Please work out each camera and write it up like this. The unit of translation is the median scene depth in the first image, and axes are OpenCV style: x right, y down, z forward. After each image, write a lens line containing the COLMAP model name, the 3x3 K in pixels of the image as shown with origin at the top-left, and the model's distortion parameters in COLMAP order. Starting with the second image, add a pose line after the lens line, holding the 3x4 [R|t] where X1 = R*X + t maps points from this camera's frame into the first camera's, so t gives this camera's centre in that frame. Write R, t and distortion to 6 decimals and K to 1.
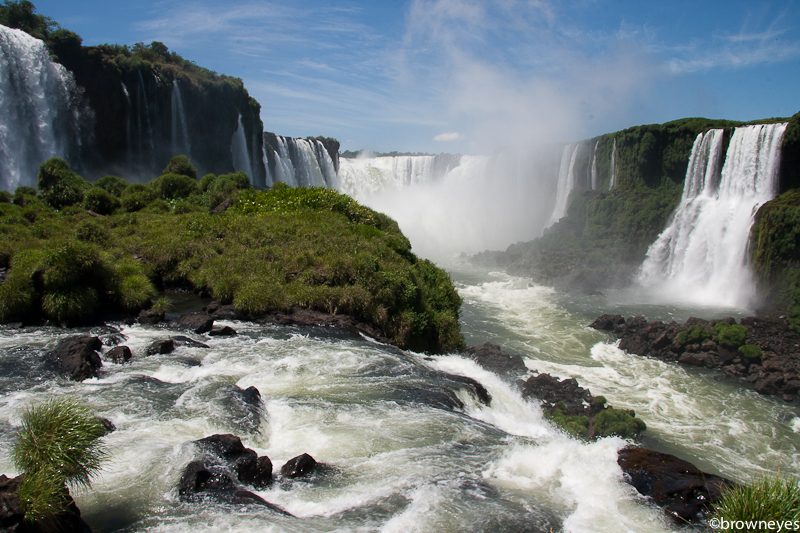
lens RADIAL K [[616.3, 0, 393.6], [0, 616.3, 272.1], [0, 0, 1]] dist [-0.177286, 0.128576]
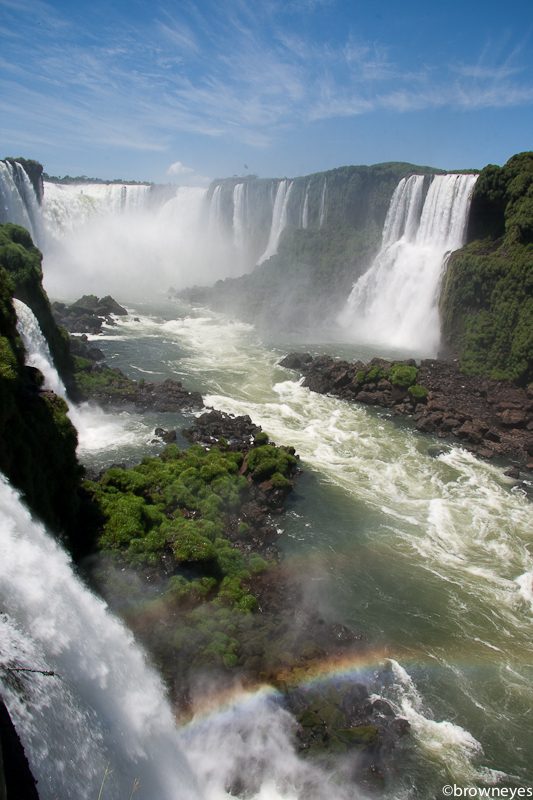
lens RADIAL K [[616.4, 0, 268.0], [0, 616.4, 422.3], [0, 0, 1]] dist [-0.184313, 0.113710]
pose [[0.972812, -0.012348, 0.231267, 0.081535], [-0.030336, 0.983180, 0.180103, -0.000001], [-0.229601, -0.182222, 0.956075, 0.000143]]
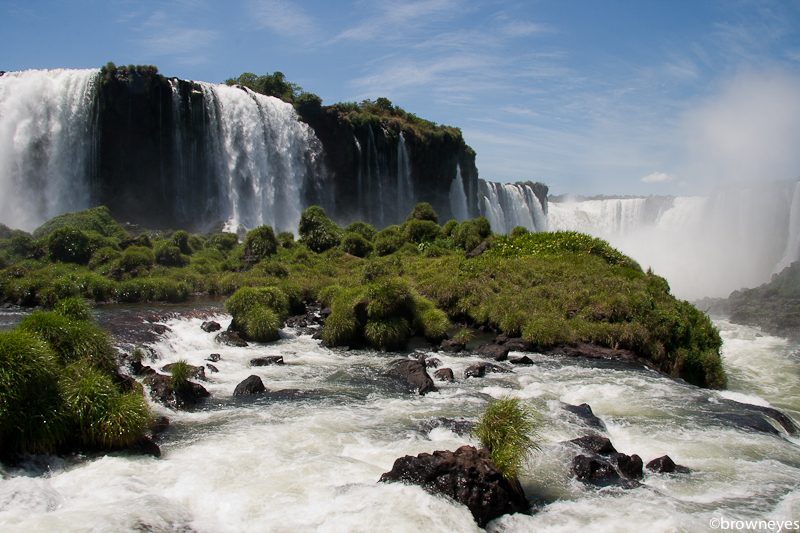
lens RADIAL K [[624.8, 0, 400.0], [0, 624.8, 266.5], [0, 0, 1]] dist [-0.207451, 0.174472]
pose [[0.951570, -0.001011, -0.307431, -0.024046], [-0.024678, 0.996516, -0.079662, 0.003617], [0.306440, 0.083391, 0.948230, -0.023887]]
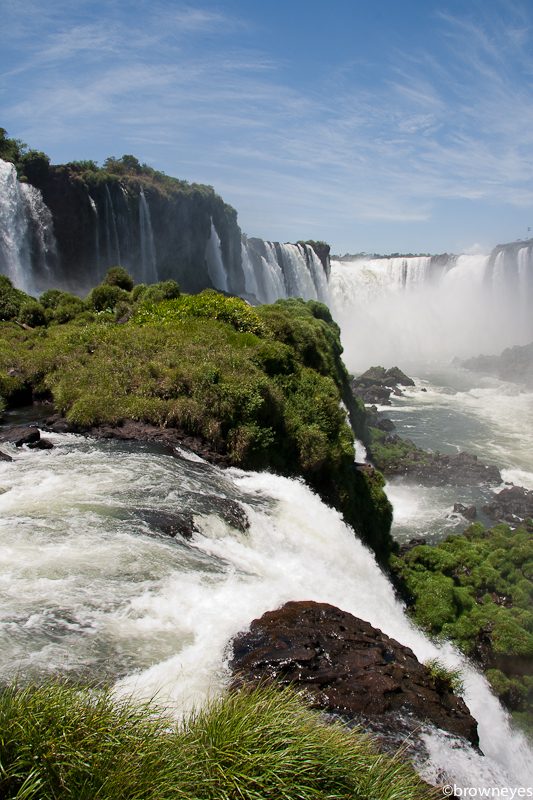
lens RADIAL K [[614.9, 0, 266.0], [0, 614.9, 421.9], [0, 0, 1]] dist [-0.187337, 0.130210]
pose [[0.977225, 0.013060, -0.211805, 0.050996], [0.002587, 0.997297, 0.073431, -0.002323], [0.212192, -0.072306, 0.974549, 0.015317]]
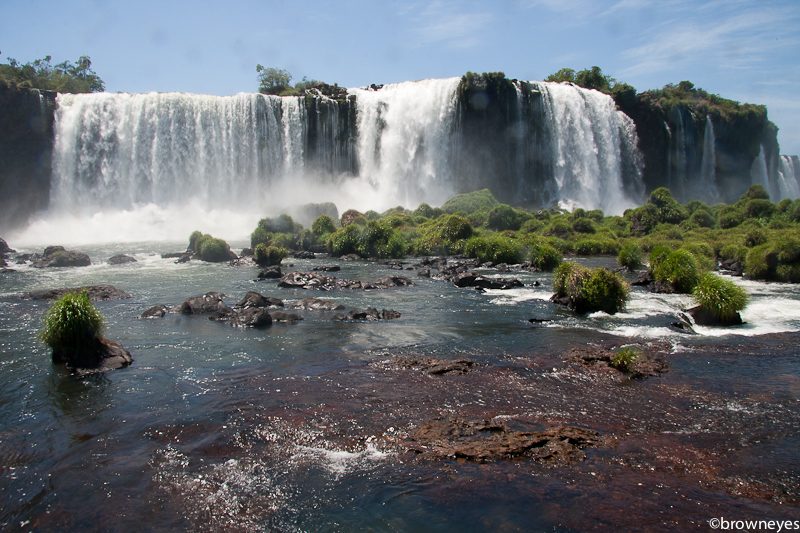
lens RADIAL K [[631.3, 0, 400.0], [0, 631.3, 266.5], [0, 0, 1]] dist [-0.178368, 0.149479]
pose [[0.753569, 0.027497, -0.656794, -0.038560], [-0.060979, 0.997741, -0.028192, 0.025709], [0.654535, 0.061295, 0.753543, -0.184155]]
